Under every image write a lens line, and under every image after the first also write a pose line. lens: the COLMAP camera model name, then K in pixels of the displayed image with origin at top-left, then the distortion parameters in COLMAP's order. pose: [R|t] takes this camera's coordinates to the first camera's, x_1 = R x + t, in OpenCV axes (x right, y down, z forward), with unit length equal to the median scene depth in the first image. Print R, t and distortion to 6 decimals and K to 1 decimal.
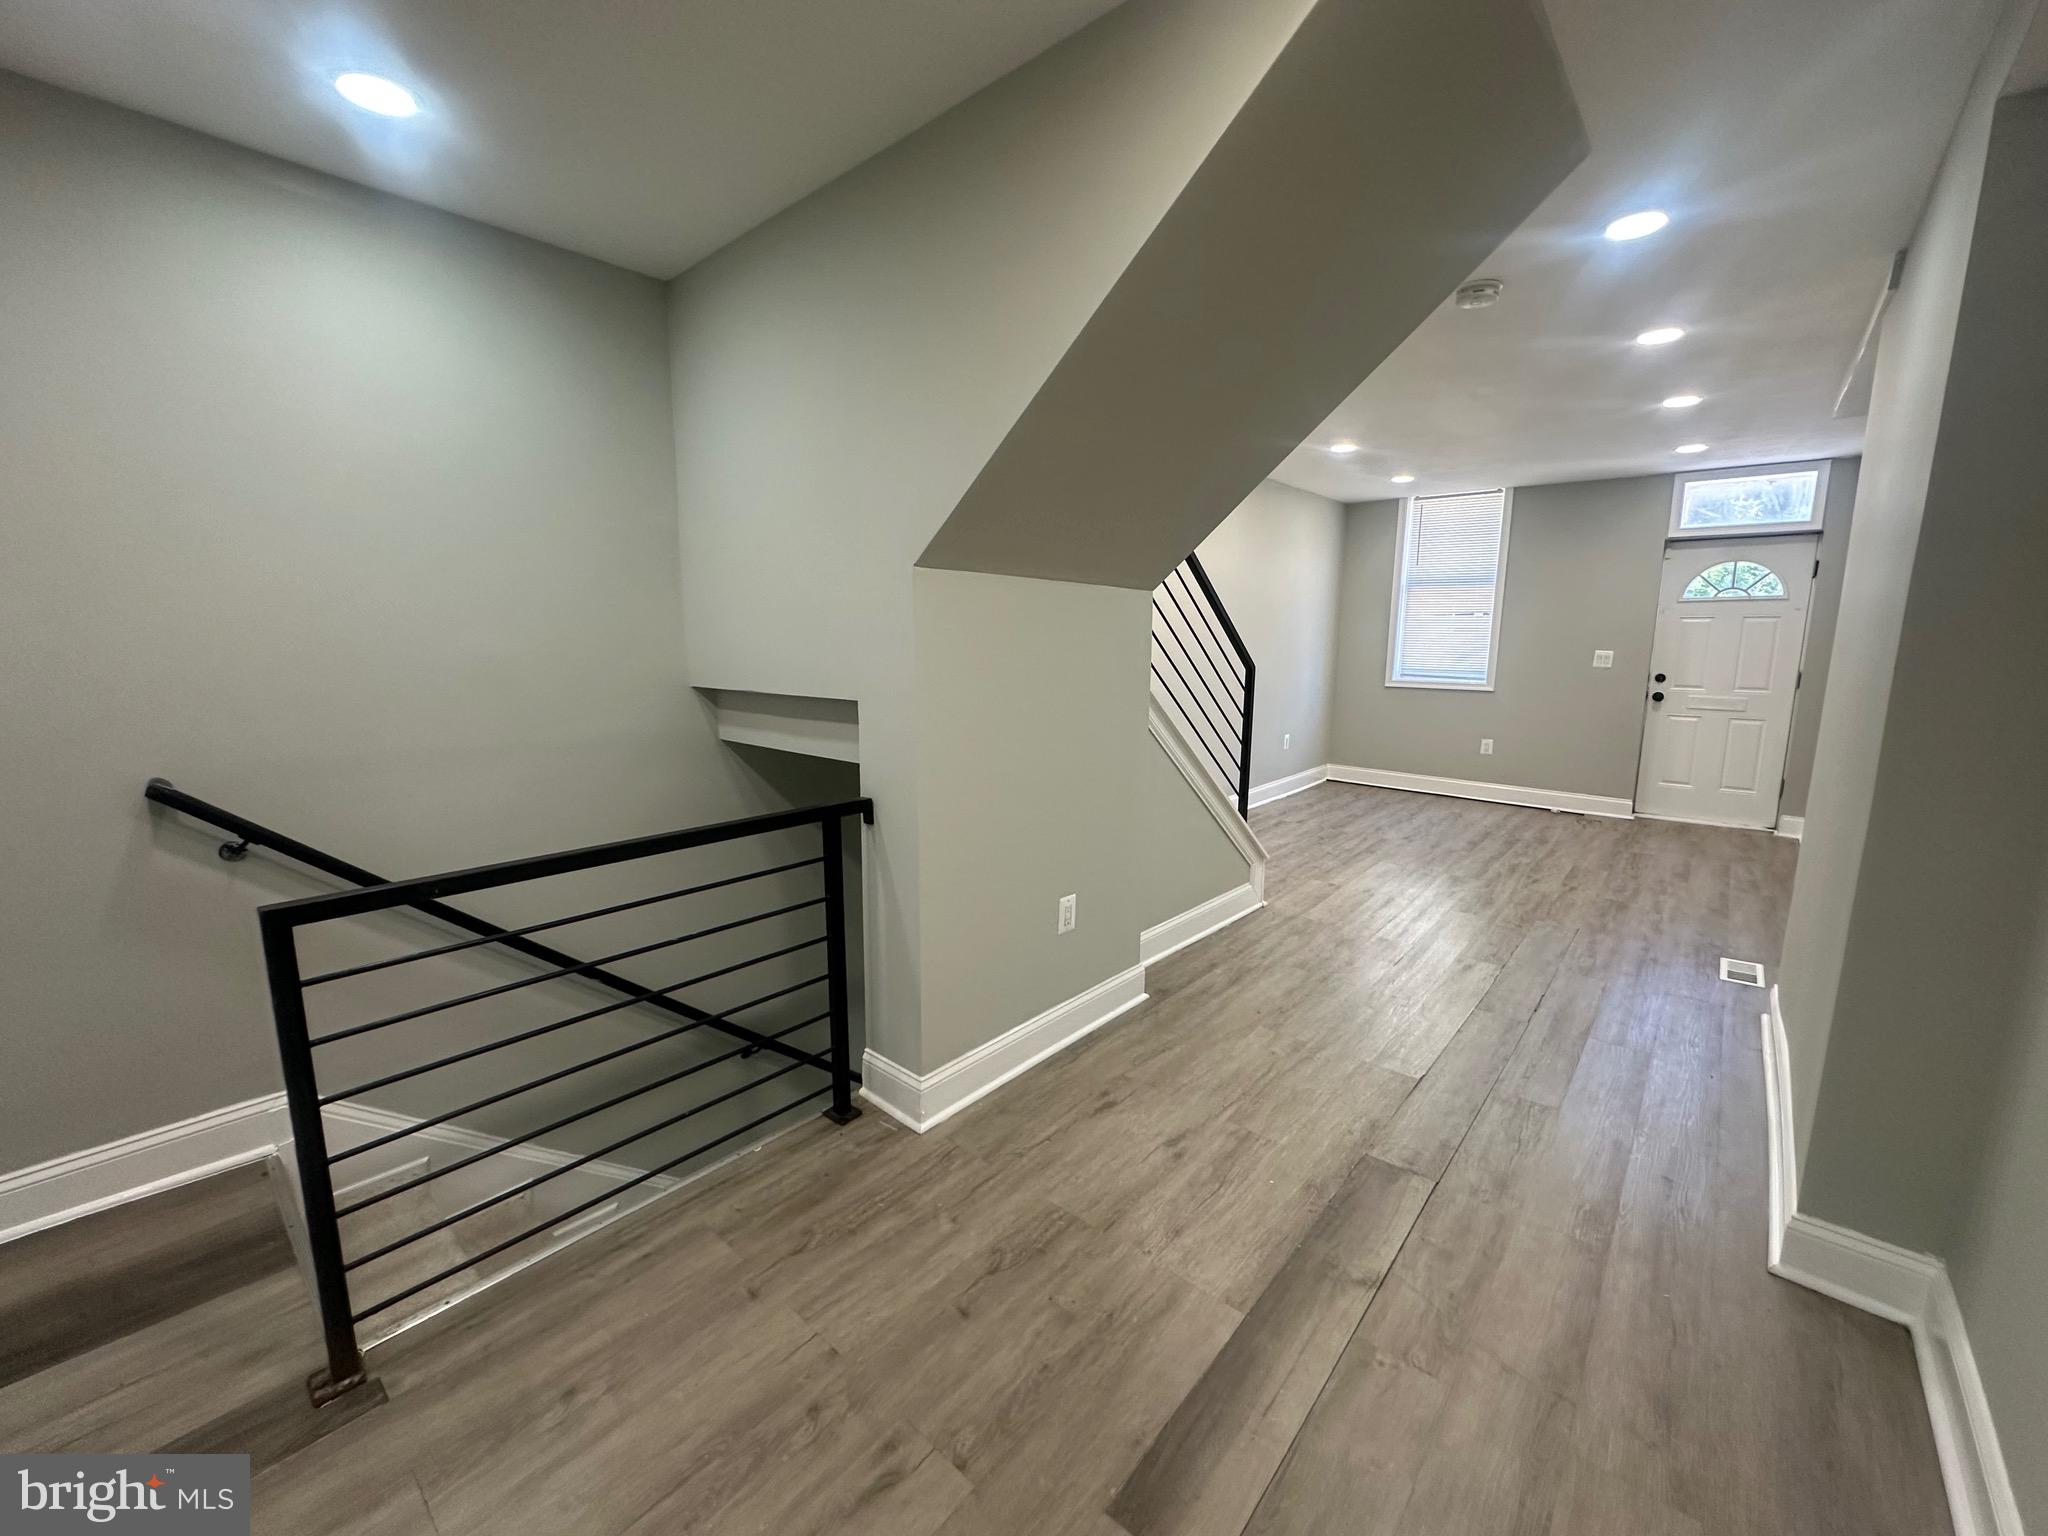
lens RADIAL K [[813.0, 0, 1023.2], [0, 813.0, 769.4], [0, 0, 1]] dist [-0.004496, 0.000212]
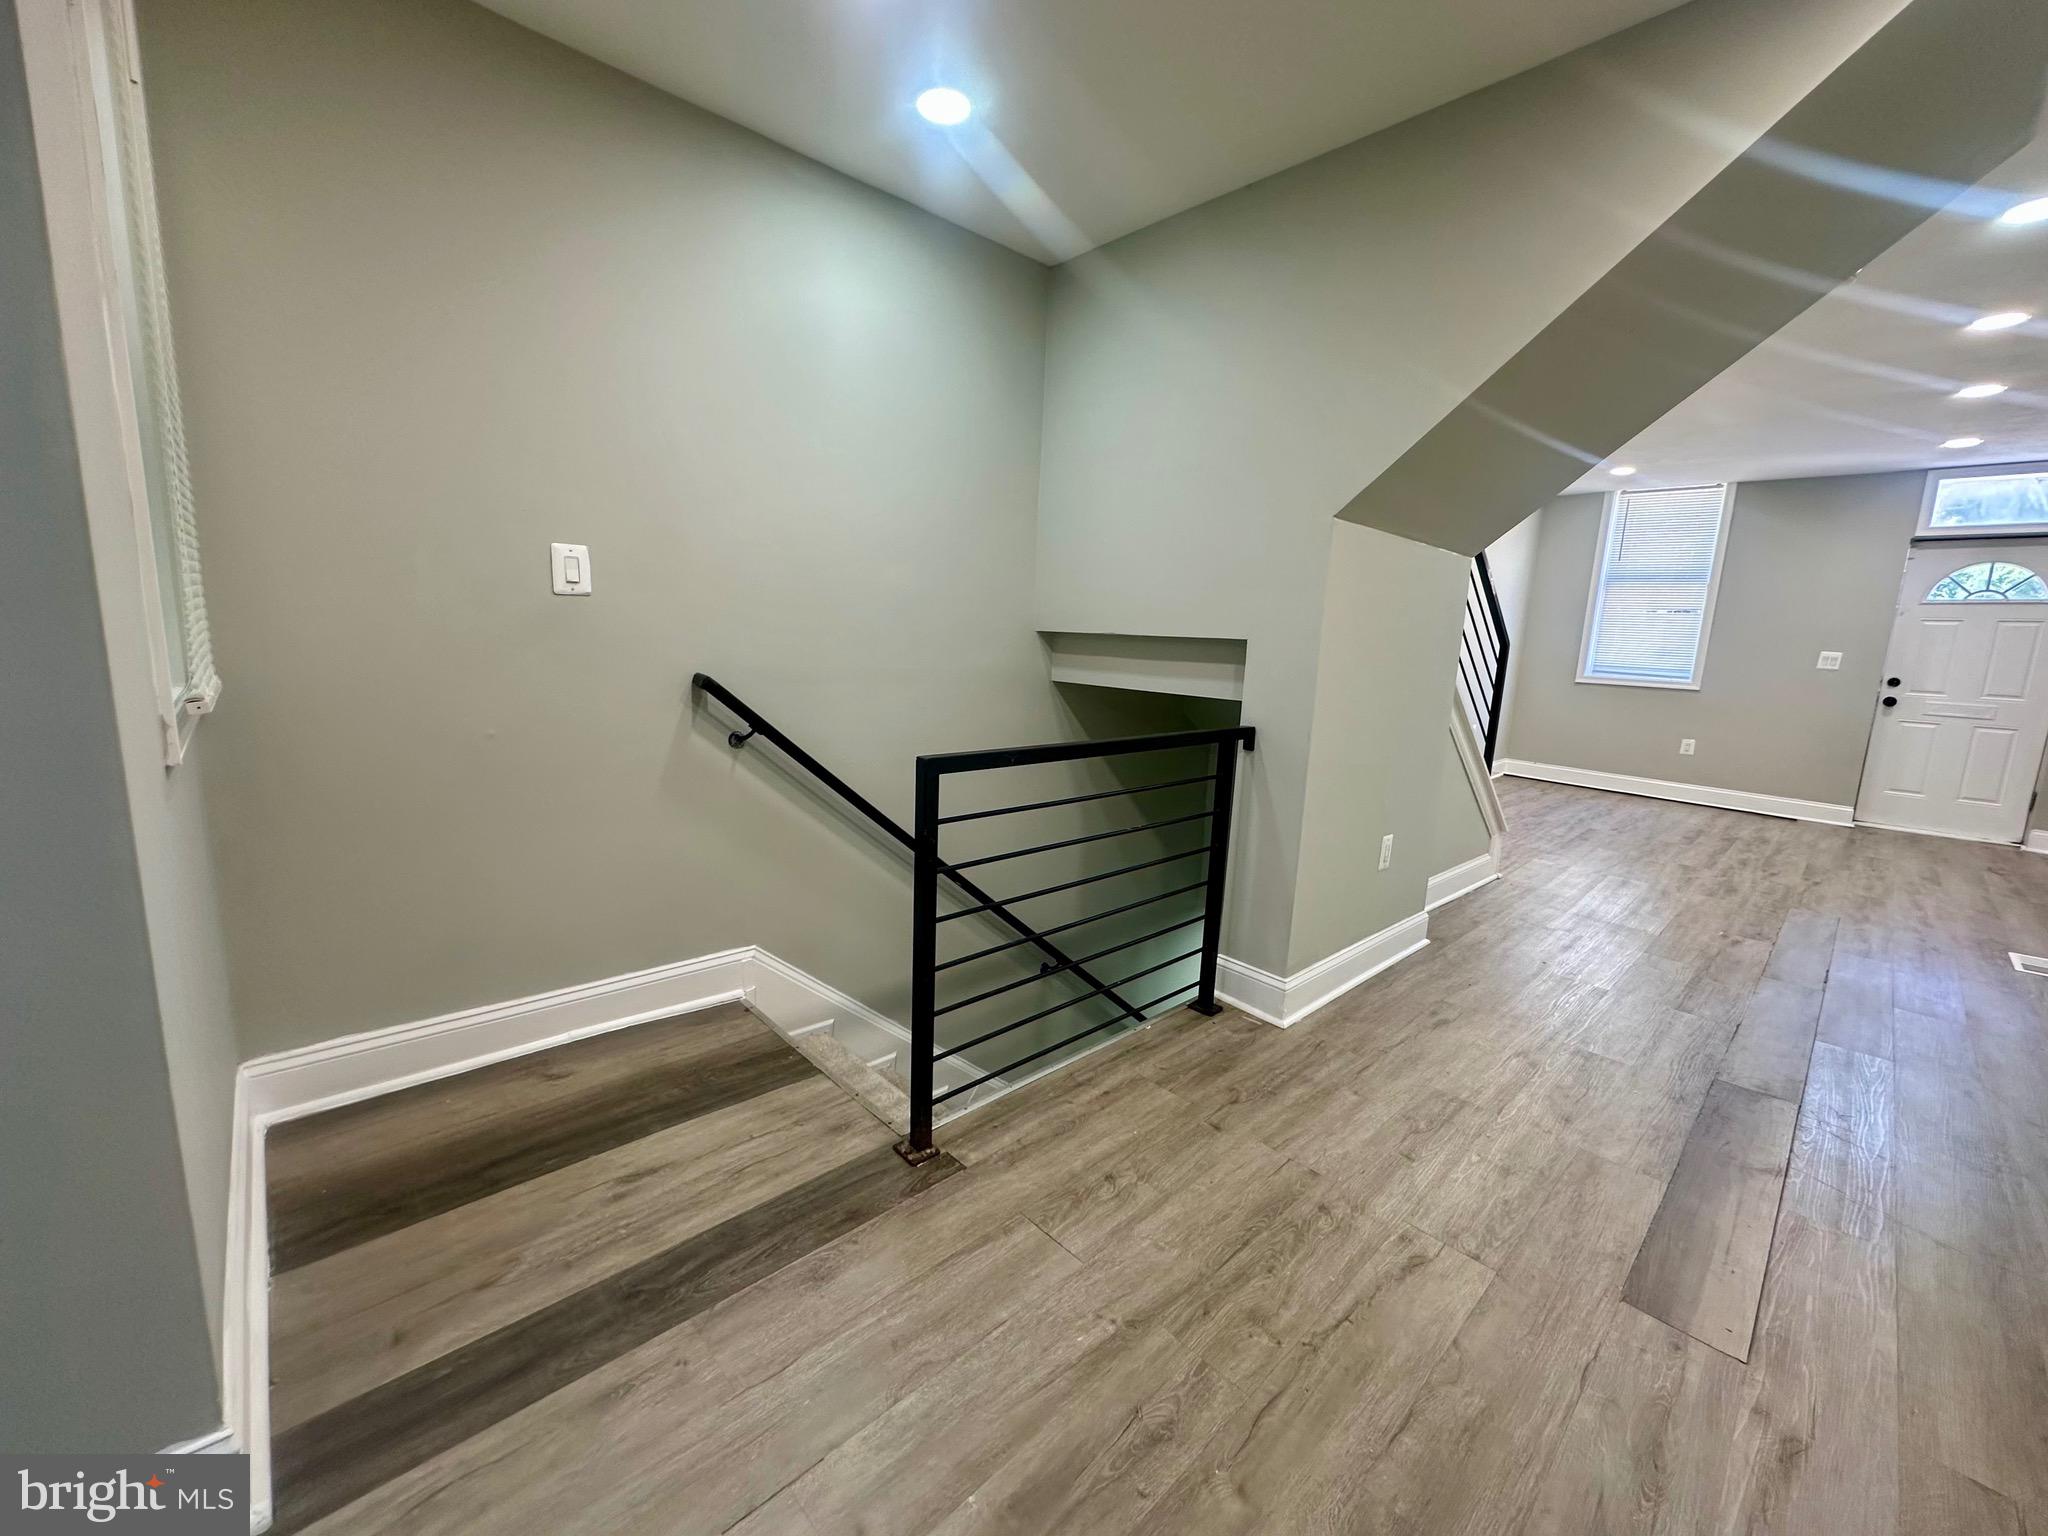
lens RADIAL K [[813.0, 0, 1024.5], [0, 813.0, 765.5], [0, 0, 1]] dist [-0.004496, 0.000212]
pose [[0.994283, 0.052410, -0.093029, -0.317802], [-0.052468, 0.998621, 0.001821, 0.083366], [0.092996, 0.003070, 0.995662, -0.117363]]
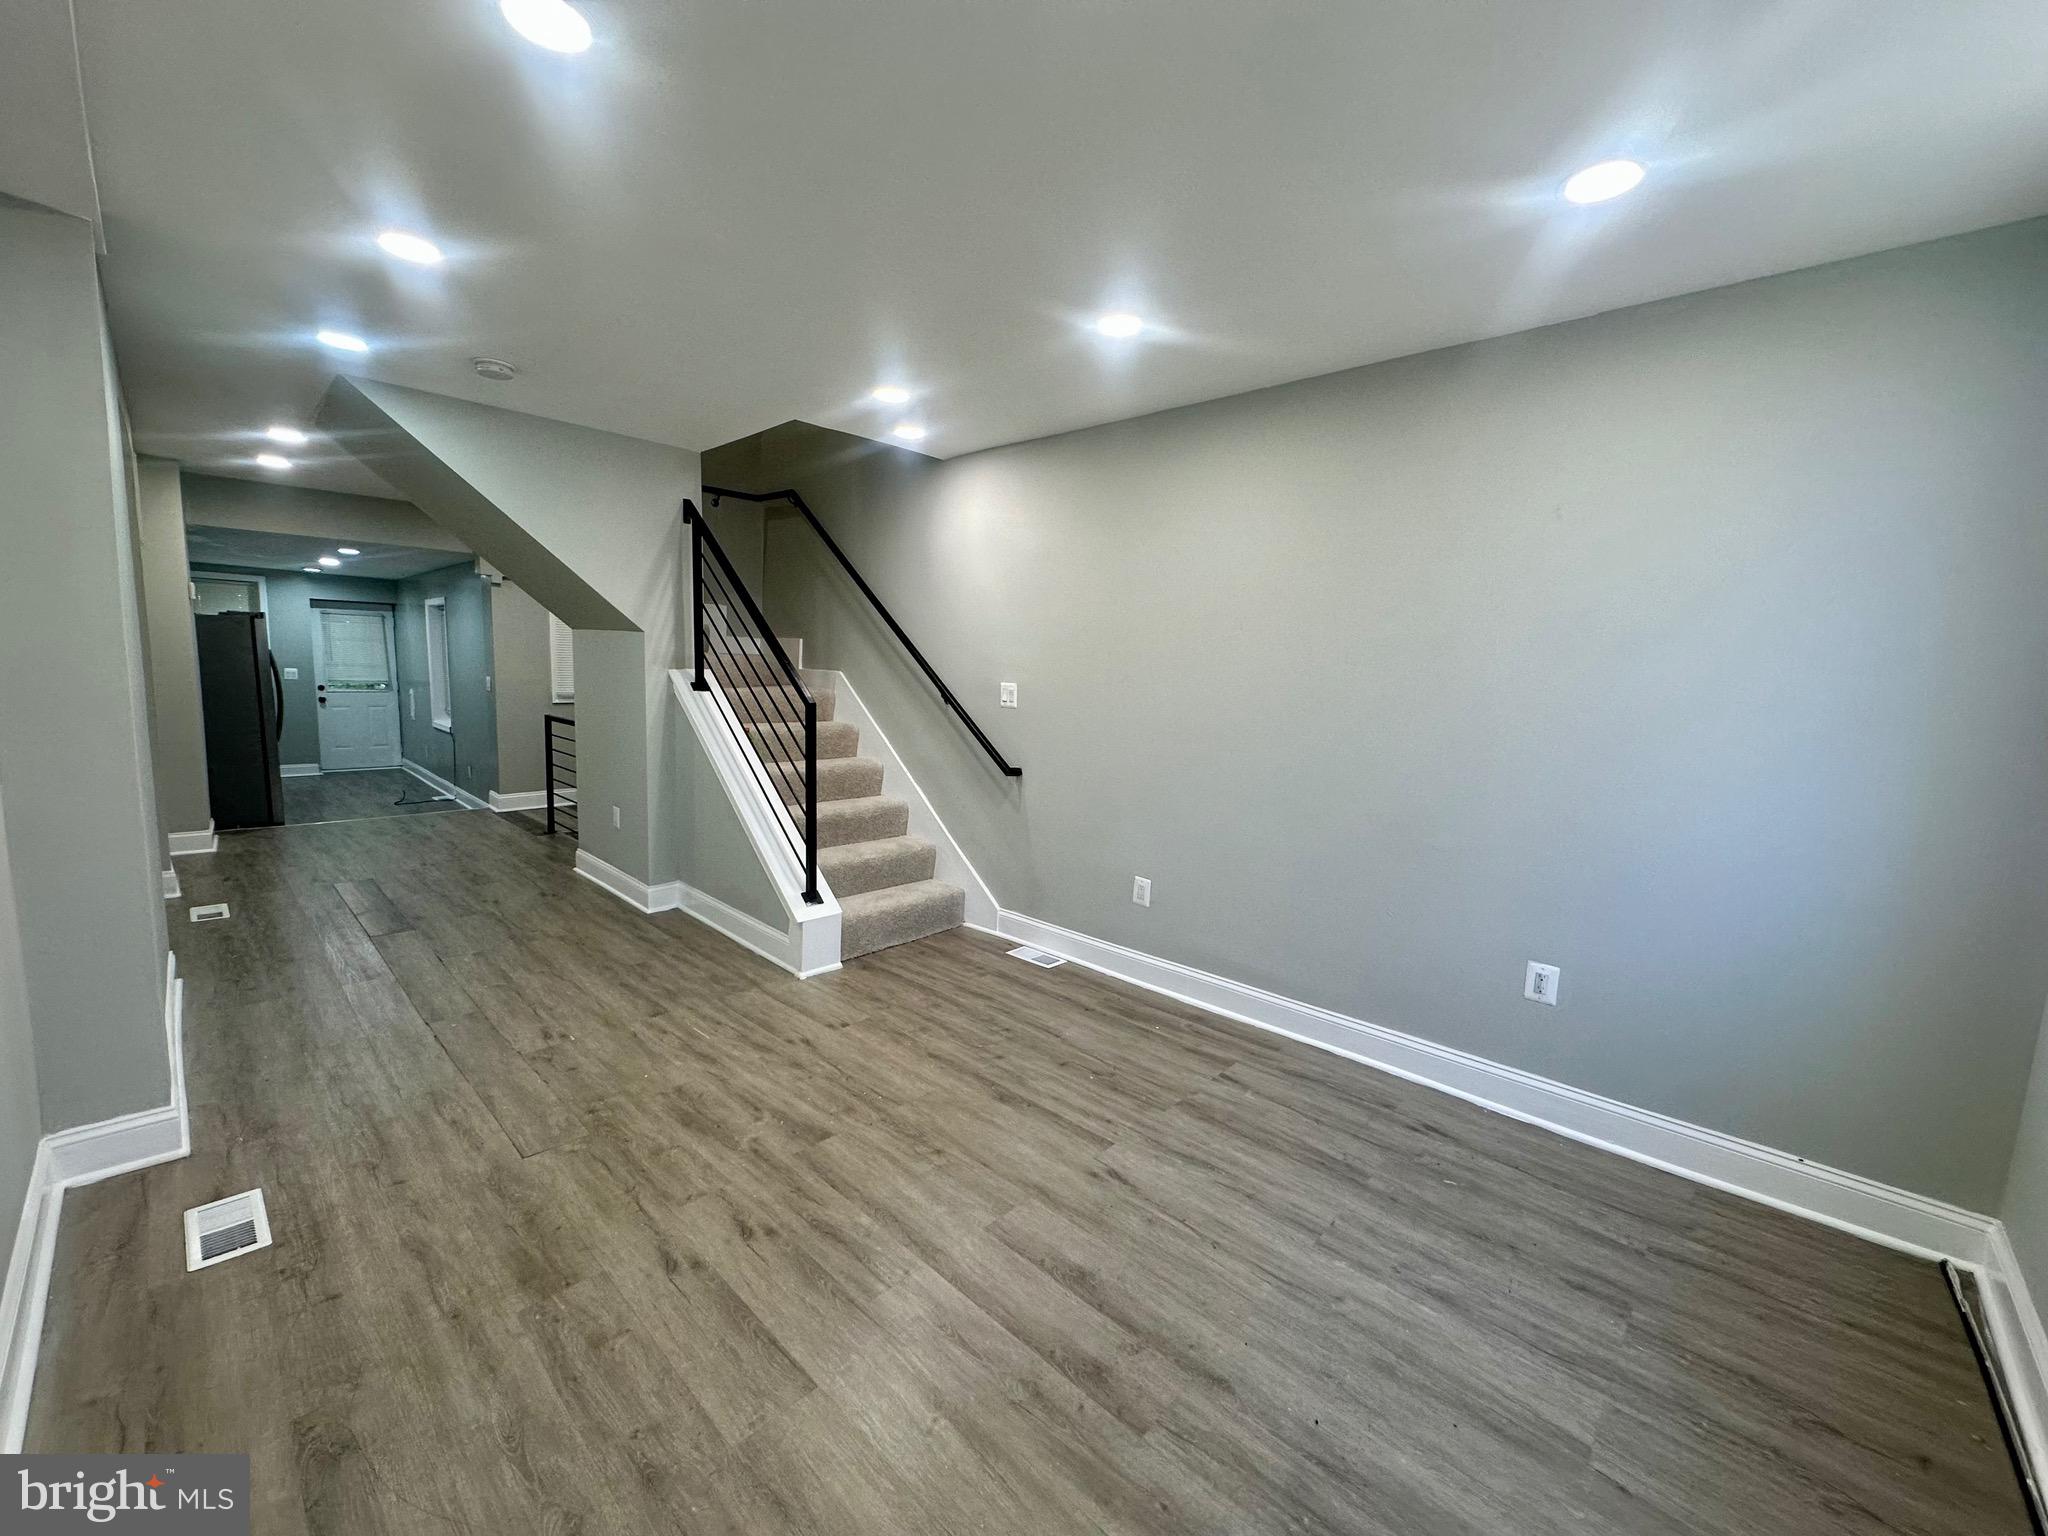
lens RADIAL K [[813.0, 0, 1027.7], [0, 813.0, 773.1], [0, 0, 1]] dist [-0.004496, 0.000212]
pose [[-0.038404, 0.124390, -0.991490, 1.688724], [-0.203119, 0.970535, 0.129629, -0.312118], [0.978401, 0.206369, -0.012007, 1.809983]]
